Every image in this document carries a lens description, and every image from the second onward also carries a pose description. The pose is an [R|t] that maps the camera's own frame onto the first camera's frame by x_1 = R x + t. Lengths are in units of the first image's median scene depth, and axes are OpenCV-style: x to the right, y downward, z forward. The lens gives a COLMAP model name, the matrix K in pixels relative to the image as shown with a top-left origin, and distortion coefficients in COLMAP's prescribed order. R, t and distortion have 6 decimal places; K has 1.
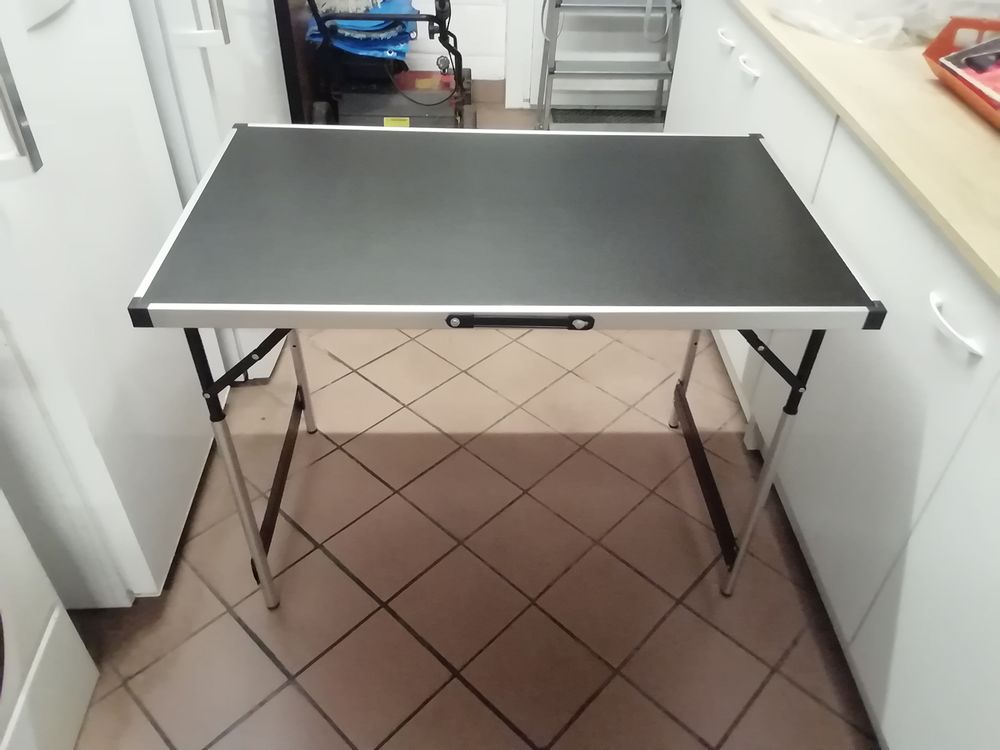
lens RADIAL K [[790.0, 0, 511.2], [0, 790.0, 360.9], [0, 0, 1]] dist [0.110832, -0.152203]
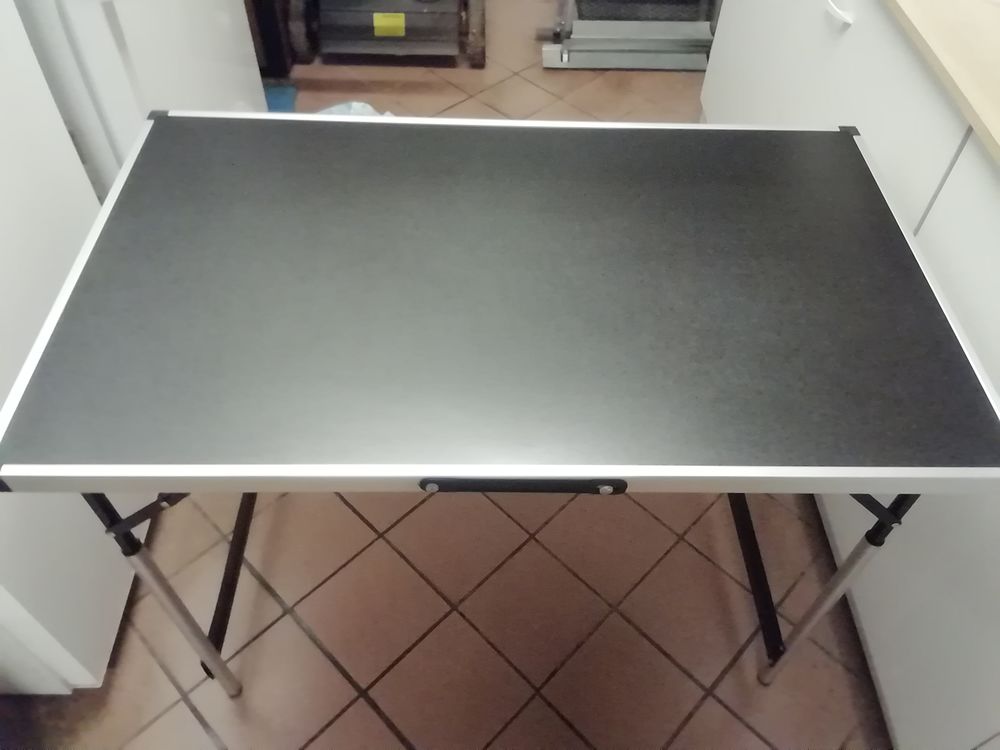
lens RADIAL K [[796.4, 0, 512.6], [0, 796.4, 361.6], [0, 0, 1]] dist [0.102338, -0.160660]
pose [[0.999756, 0.016891, -0.014219, 0.006525], [-0.014008, 0.983037, 0.182873, -0.191435], [0.017067, -0.182629, 0.983034, 0.203770]]
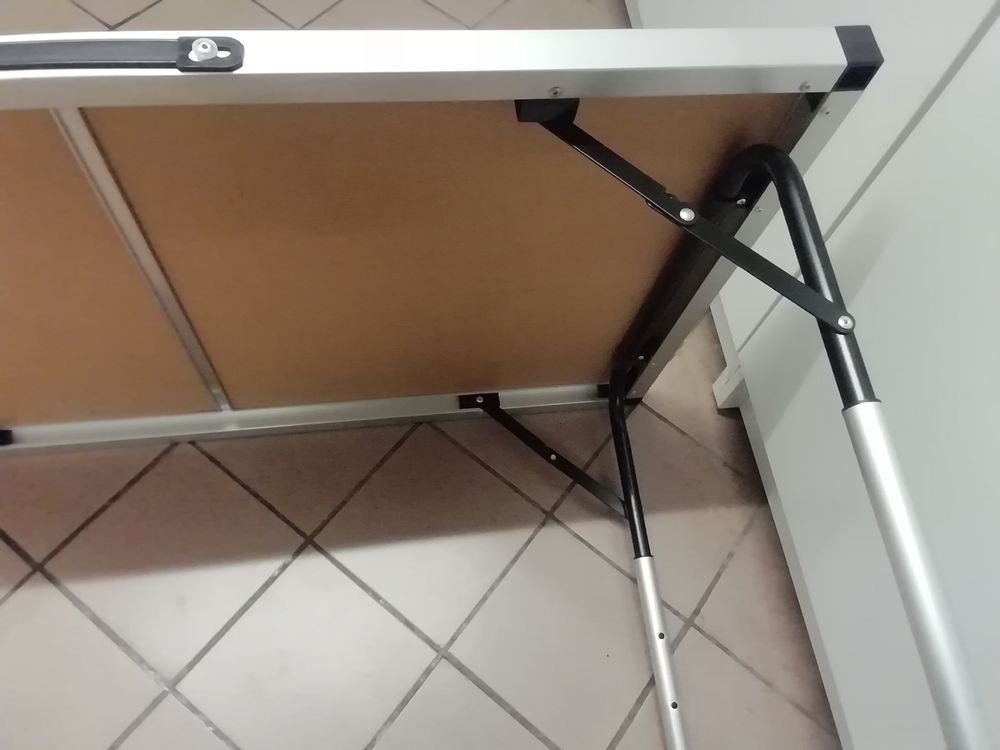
lens RADIAL K [[790.0, 0, 511.2], [0, 790.0, 360.9], [0, 0, 1]] dist [0.110832, -0.152203]
pose [[0.992858, -0.049752, 0.108438, 0.107212], [0.001605, 0.914388, 0.404836, -0.166497], [-0.119295, -0.401770, 0.907937, 0.603202]]
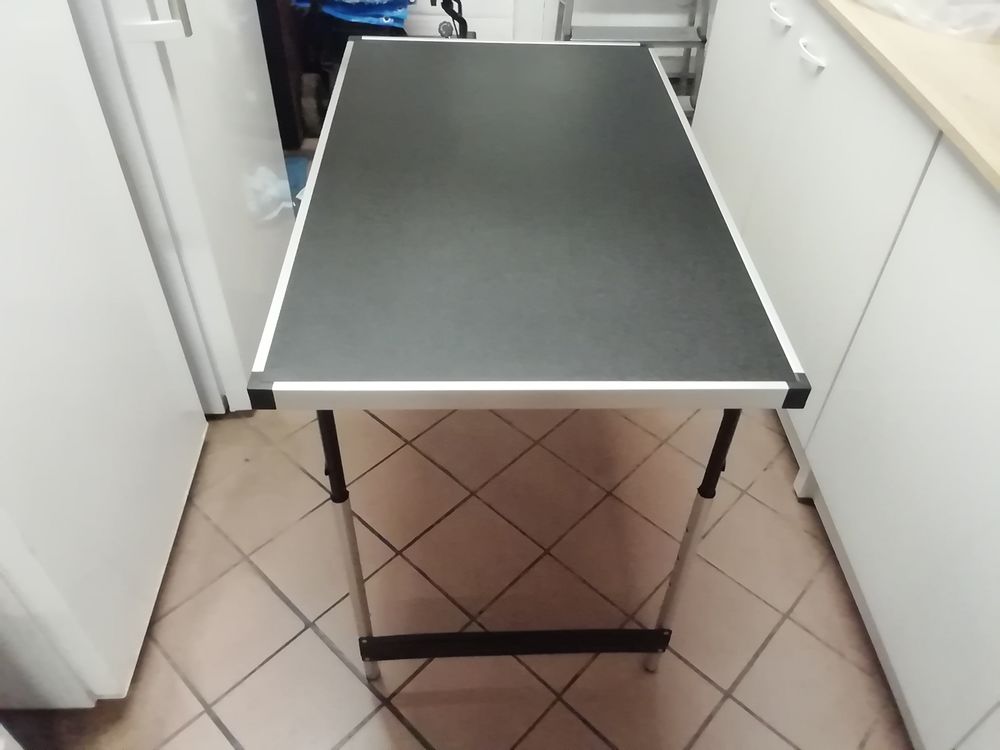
lens RADIAL K [[790.0, 0, 511.2], [0, 790.0, 360.9], [0, 0, 1]] dist [0.110832, -0.152203]
pose [[0.999999, -0.001268, -0.000814, -0.021685], [0.001317, 0.997935, 0.064213, -0.109620], [0.000731, -0.064214, 0.997936, 0.149592]]
